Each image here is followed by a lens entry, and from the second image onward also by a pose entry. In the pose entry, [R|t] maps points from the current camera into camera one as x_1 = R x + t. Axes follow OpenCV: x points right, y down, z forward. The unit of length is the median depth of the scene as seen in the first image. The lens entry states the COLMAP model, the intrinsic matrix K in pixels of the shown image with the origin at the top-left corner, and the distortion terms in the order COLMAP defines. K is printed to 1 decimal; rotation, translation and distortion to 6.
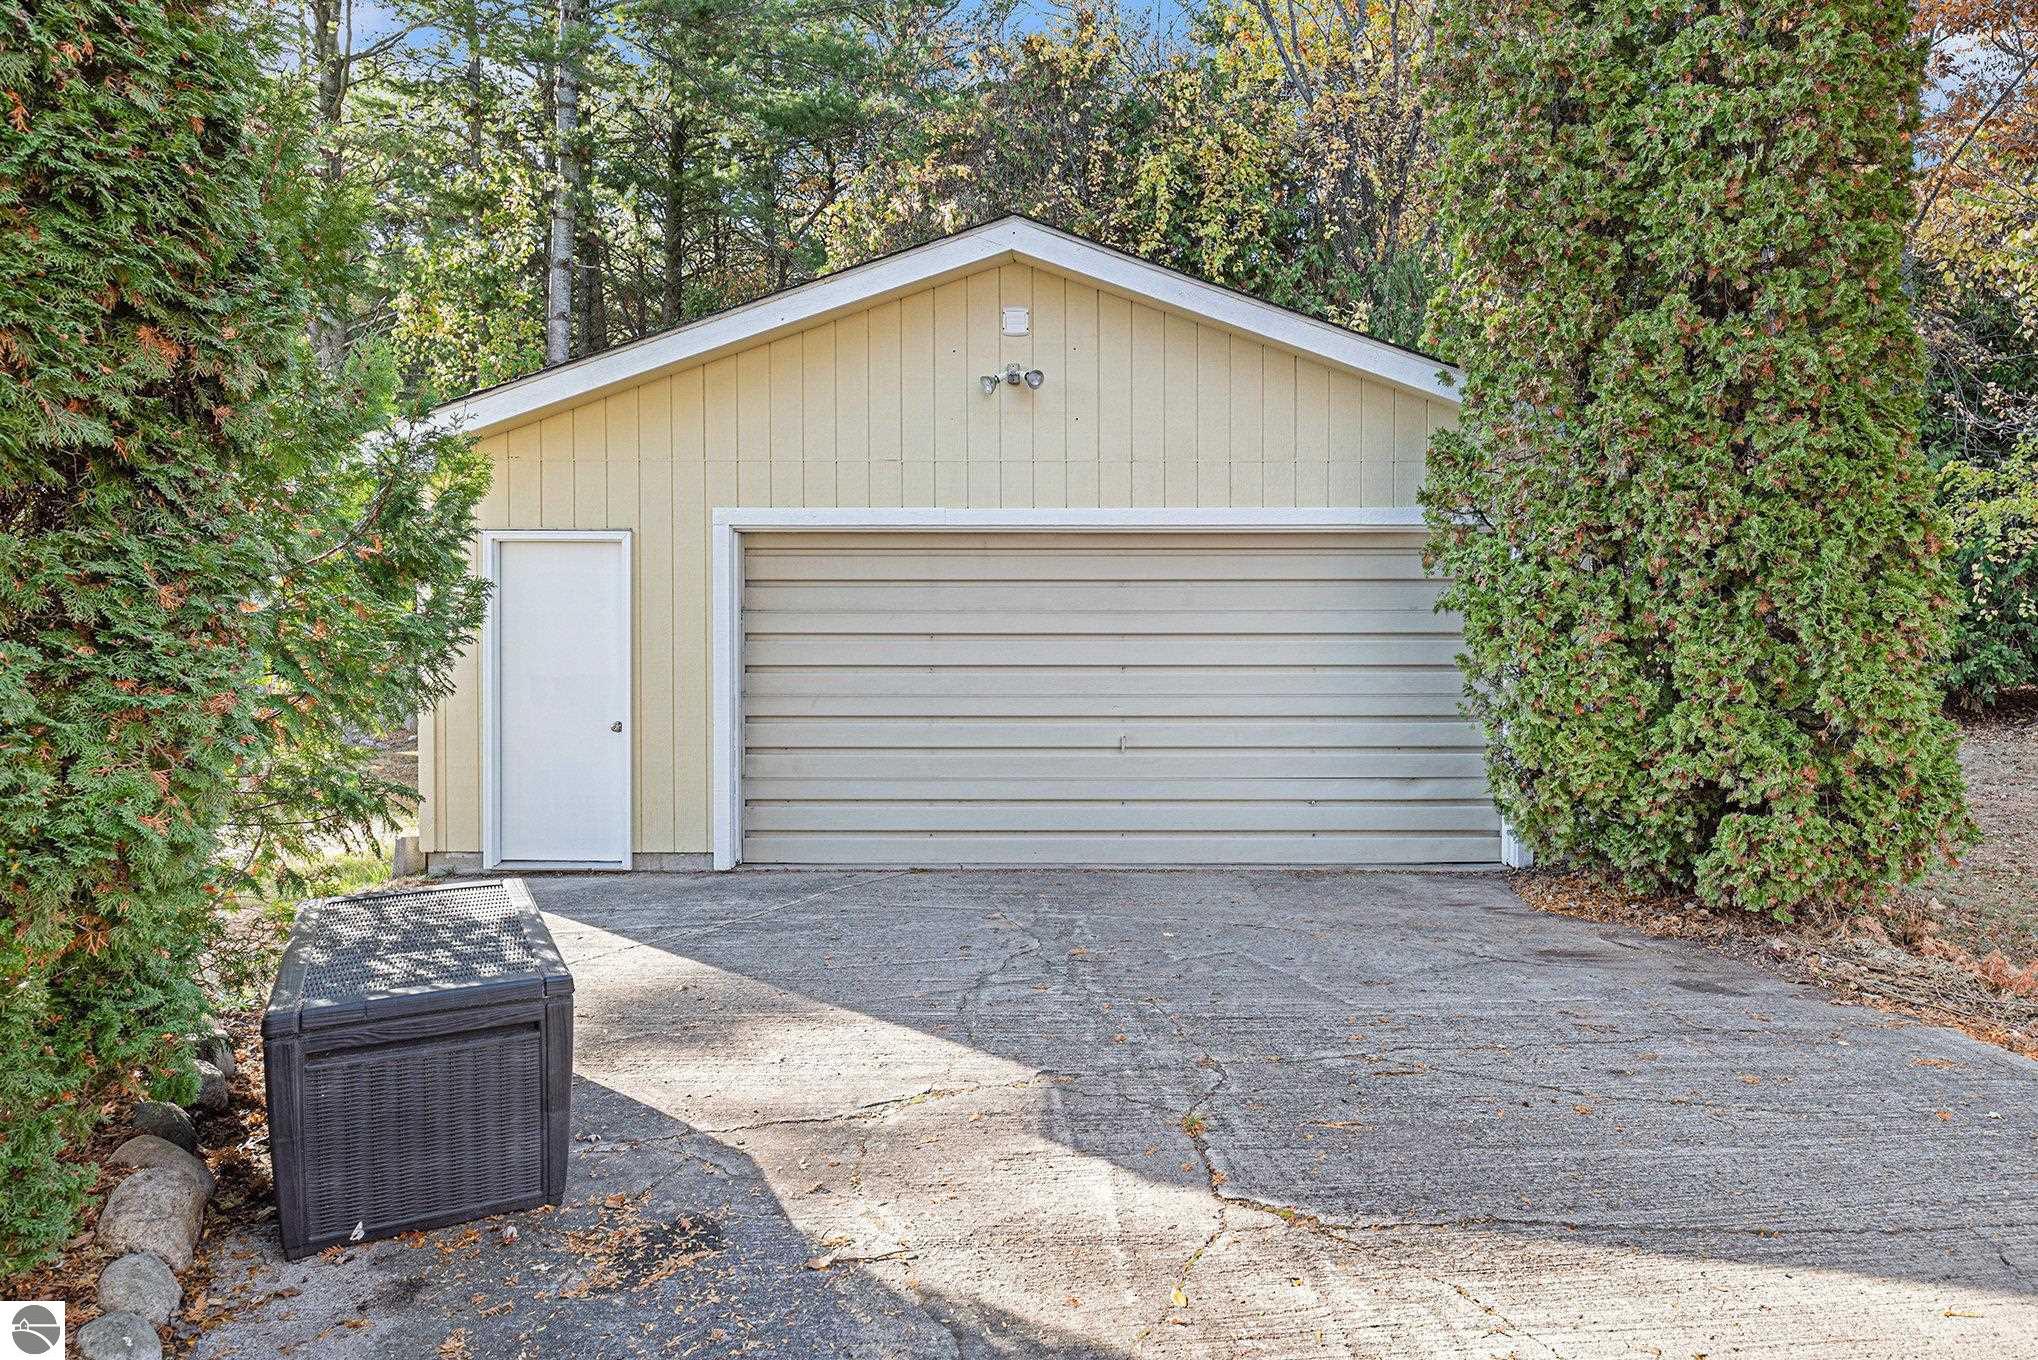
lens RADIAL K [[1321.7, 0, 1087.8], [0, 1321.7, 676.5], [0, 0, 1]] dist [0.001294, 0.000841]
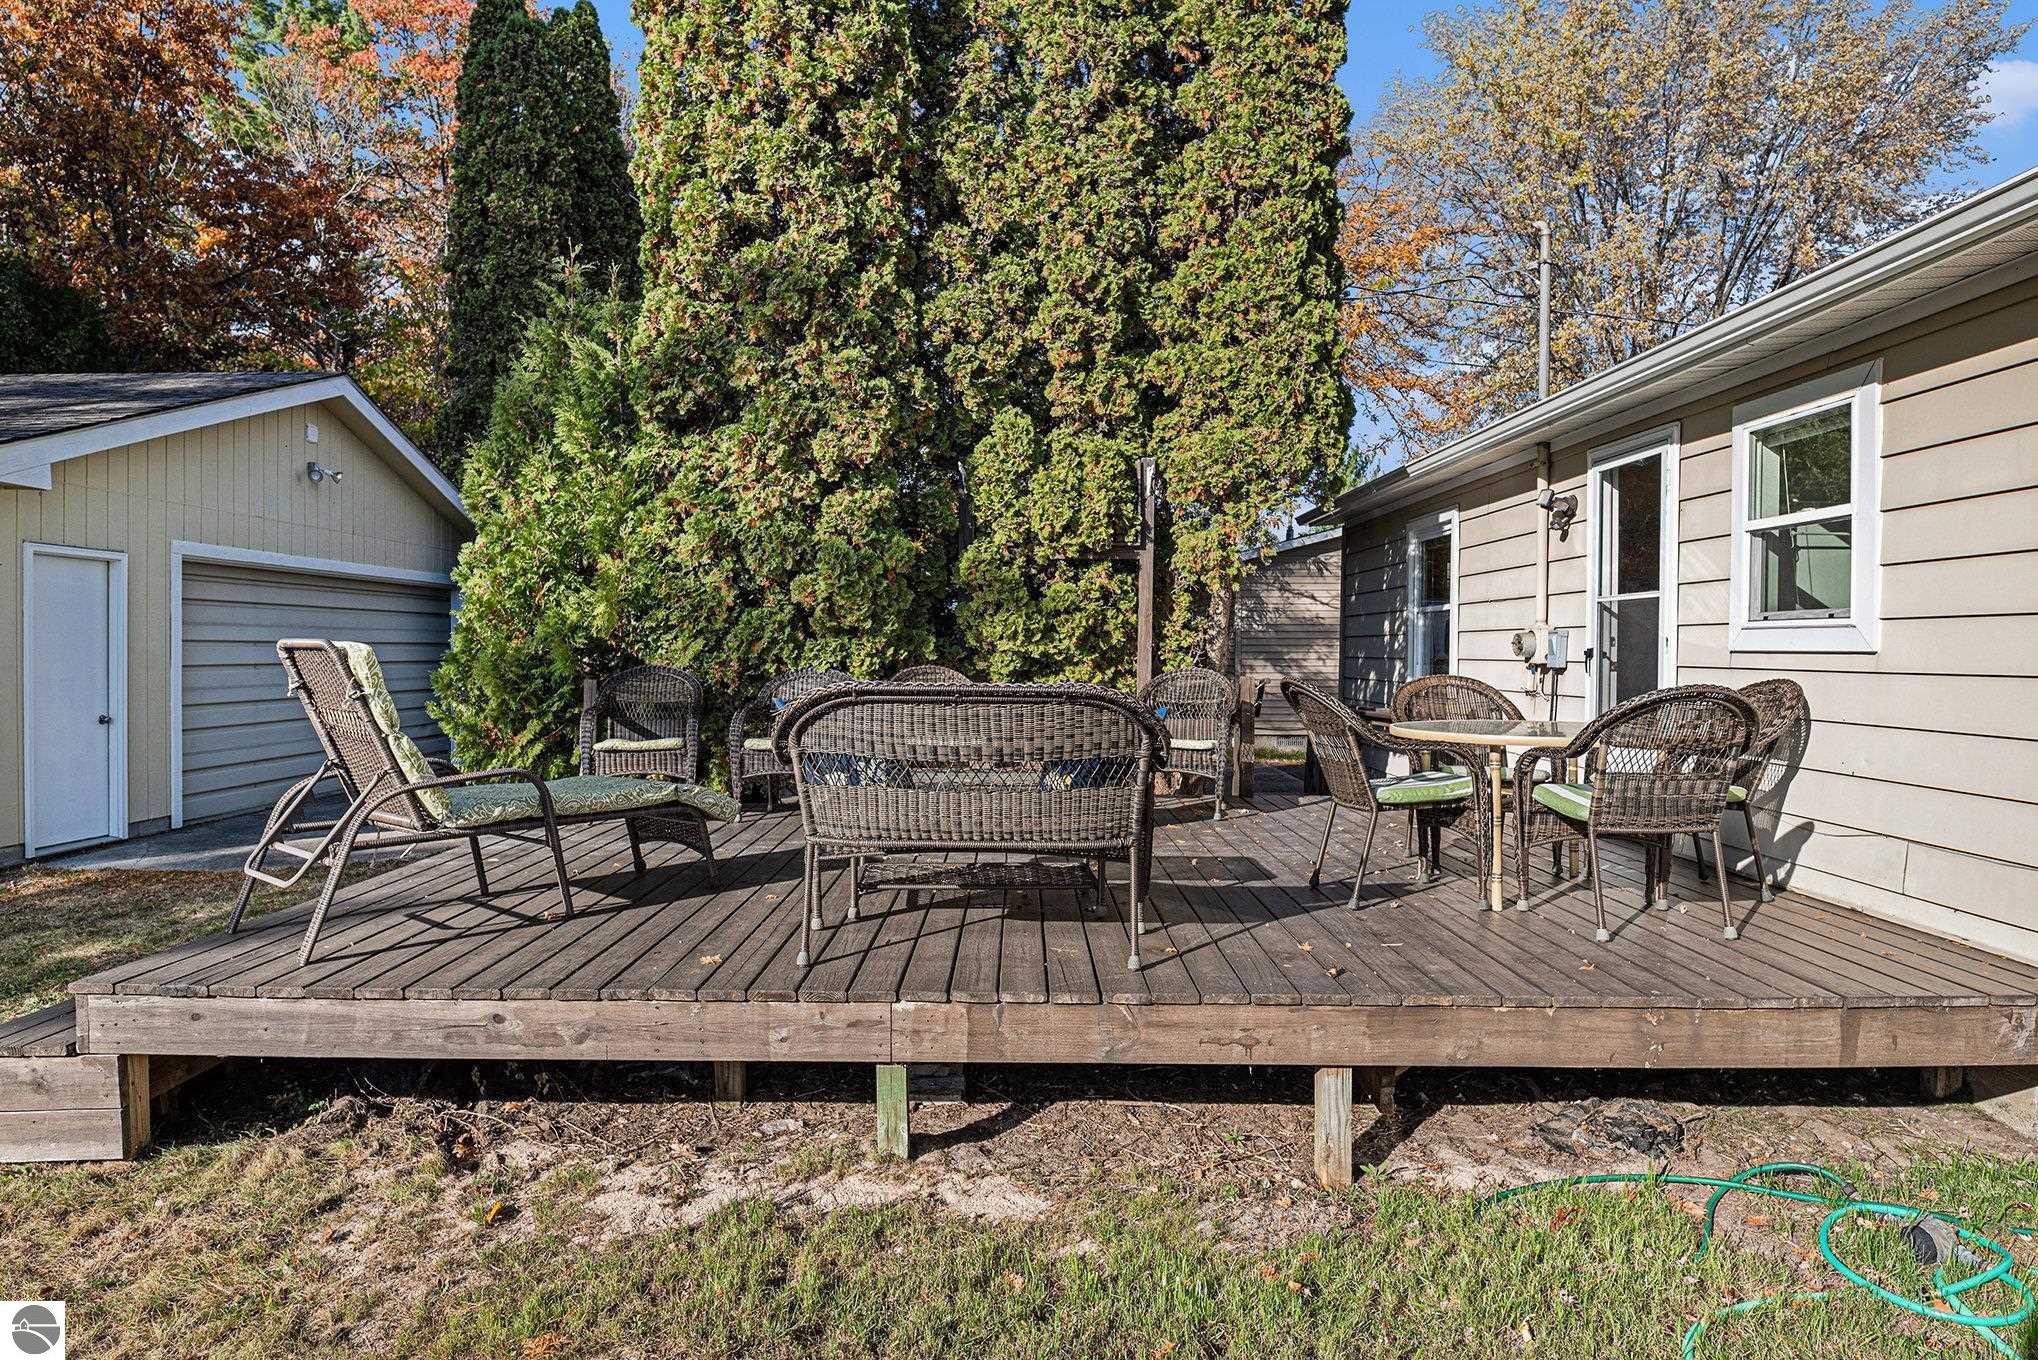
lens RADIAL K [[1321.7, 0, 1087.8], [0, 1321.7, 676.5], [0, 0, 1]] dist [0.001294, 0.000841]
pose [[-0.042155, -0.017011, 0.998966, -1.572559], [0.035988, 0.999180, 0.018533, 0.010103], [-0.998463, 0.036732, -0.041509, 0.188737]]
